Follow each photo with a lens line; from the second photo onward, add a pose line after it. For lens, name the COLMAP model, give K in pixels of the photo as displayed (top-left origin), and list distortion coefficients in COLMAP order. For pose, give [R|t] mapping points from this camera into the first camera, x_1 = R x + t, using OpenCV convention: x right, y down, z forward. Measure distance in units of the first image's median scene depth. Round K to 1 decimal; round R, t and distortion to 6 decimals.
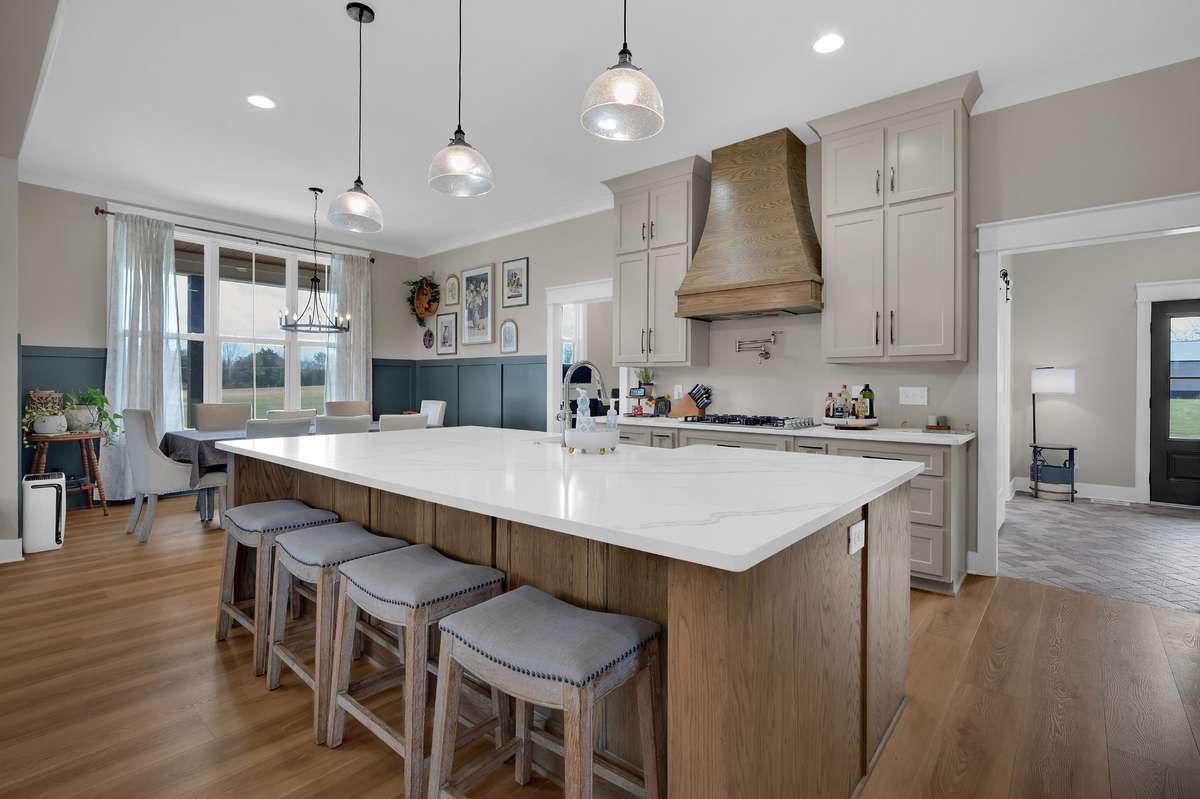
lens RADIAL K [[550.9, 0, 603.4], [0, 550.9, 386.5], [0, 0, 1]] dist [-0.001251, 0.001111]
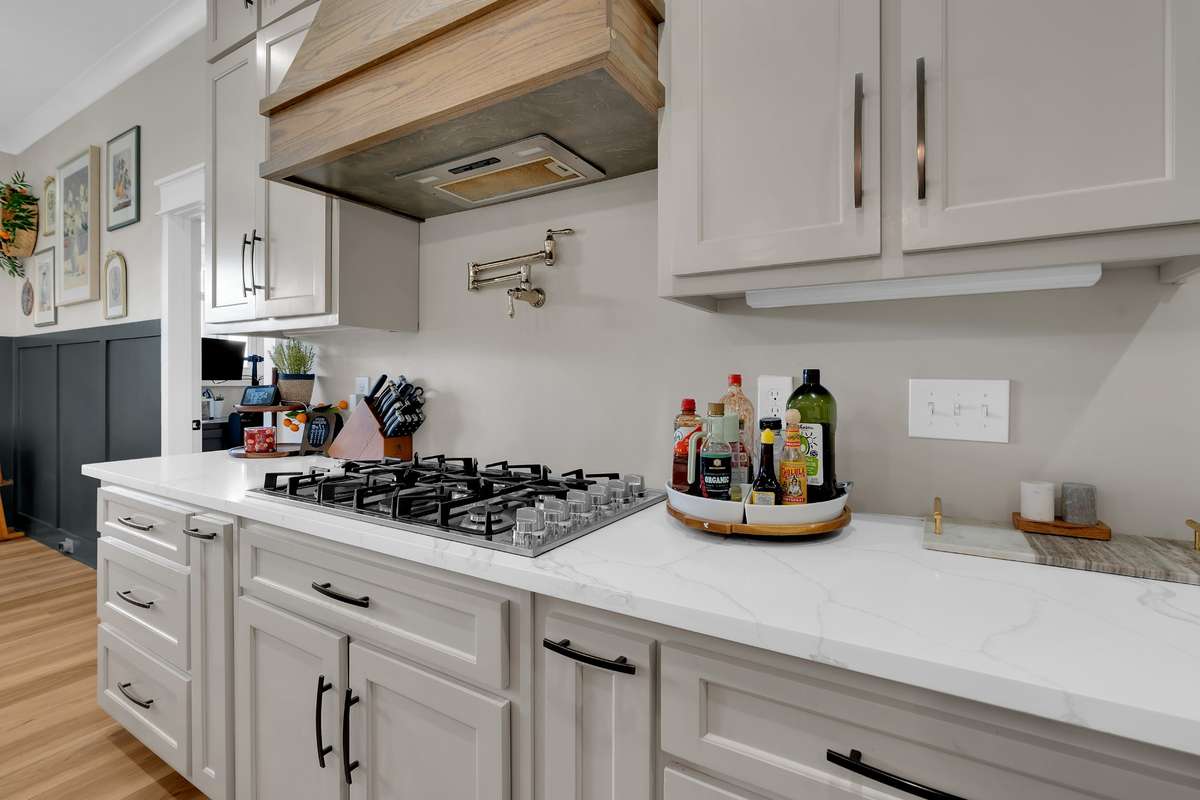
lens RADIAL K [[550.9, 0, 603.4], [0, 550.9, 387.0], [0, 0, 1]] dist [-0.001251, 0.001111]
pose [[0.984981, -0.001411, 0.172657, 0.182486], [0.001092, 0.999998, 0.001945, 0.002121], [-0.172660, -0.001727, 0.984980, 0.415233]]
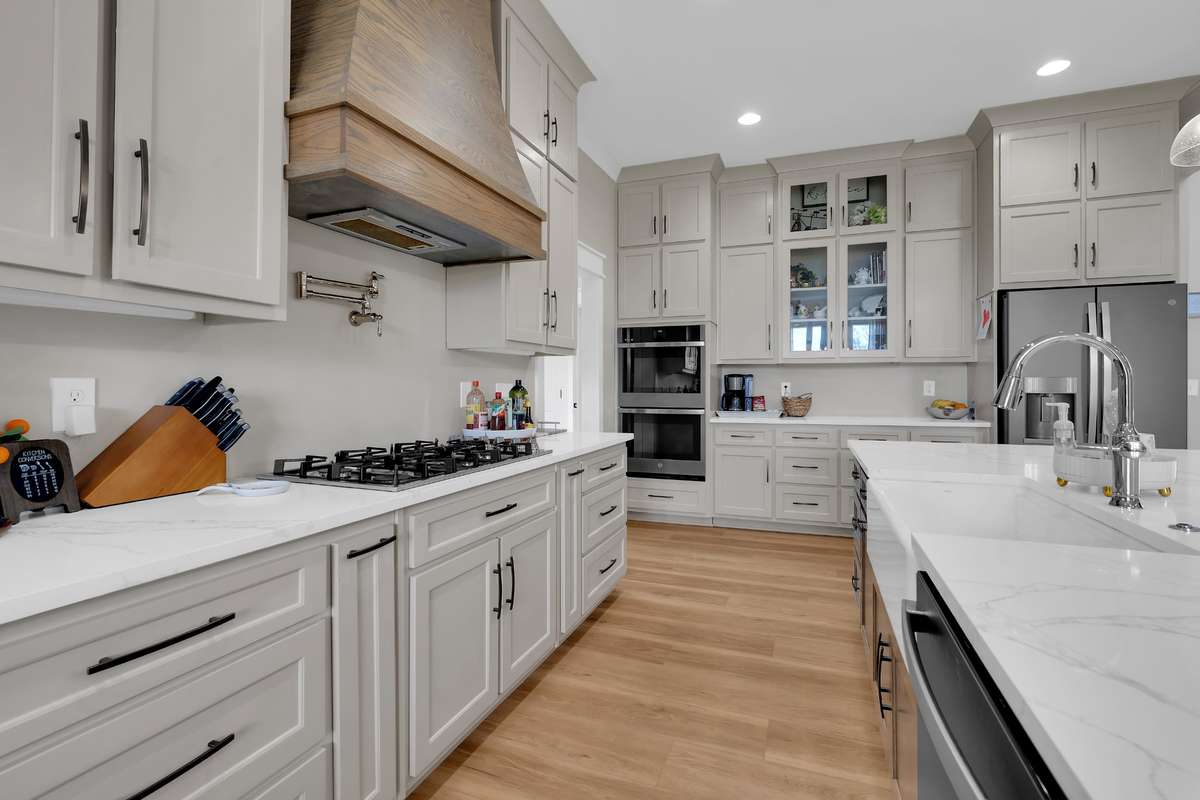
lens RADIAL K [[550.9, 0, 603.4], [0, 550.9, 387.0], [0, 0, 1]] dist [-0.001251, 0.001111]
pose [[-0.336163, 0.001626, 0.941802, -0.149380], [0.002108, 0.999997, -0.000974, 0.003365], [-0.941801, 0.001658, -0.336166, 0.635545]]
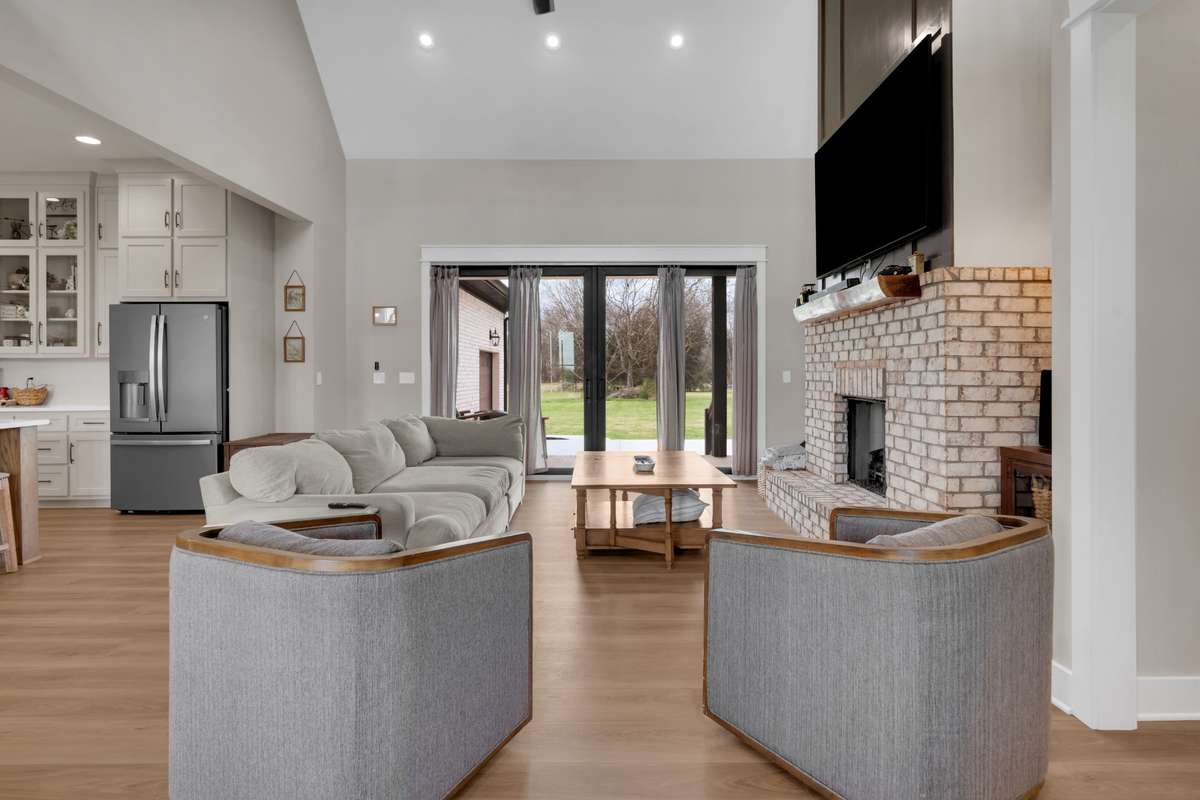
lens RADIAL K [[550.9, 0, 603.4], [0, 550.9, 387.0], [0, 0, 1]] dist [-0.001251, 0.001111]
pose [[-0.657270, -0.018156, 0.753437, -0.725908], [0.005746, 0.999560, 0.029099, -0.002579], [-0.753633, 0.023455, -0.656876, 0.049197]]
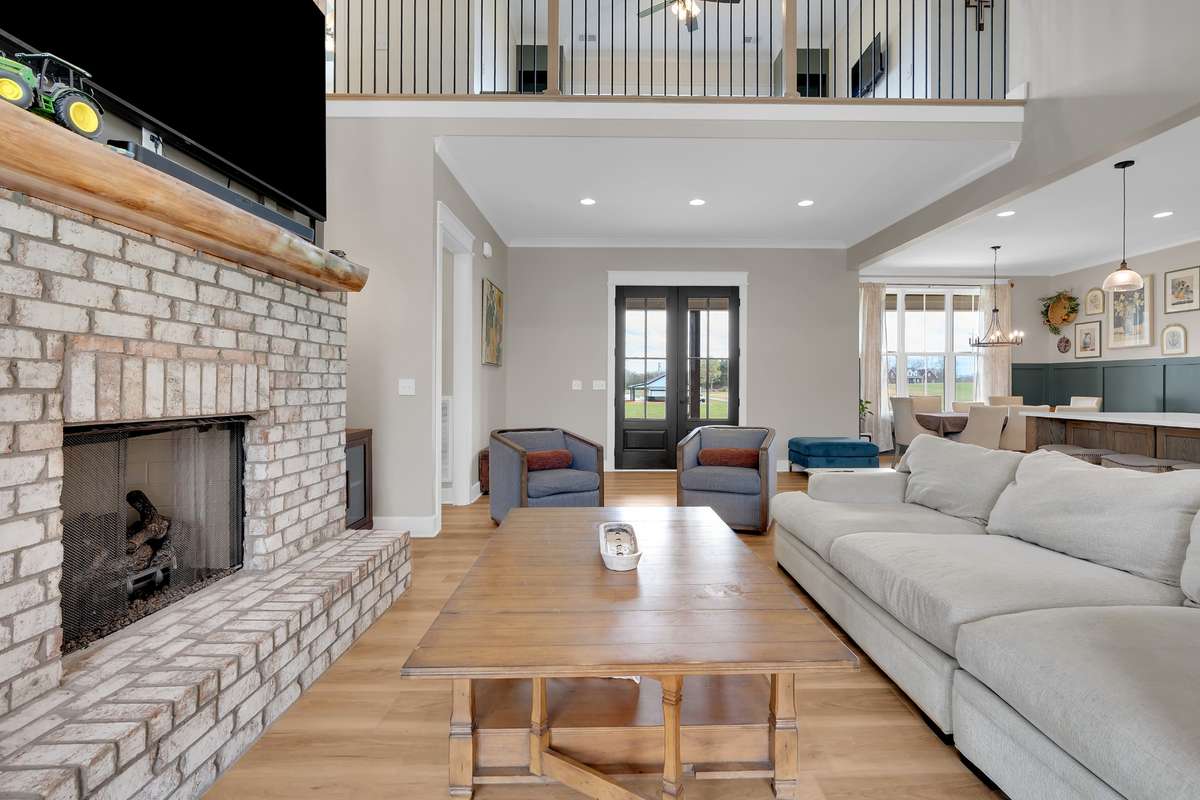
lens RADIAL K [[556.2, 0, 609.7], [0, 556.2, 389.8], [0, 0, 1]] dist [0.000144, -0.000170]
pose [[0.661759, 0.001581, -0.749715, -0.083788], [-0.001997, 0.999998, 0.000346, 0.011413], [0.749714, 0.001269, 0.661761, -0.576116]]
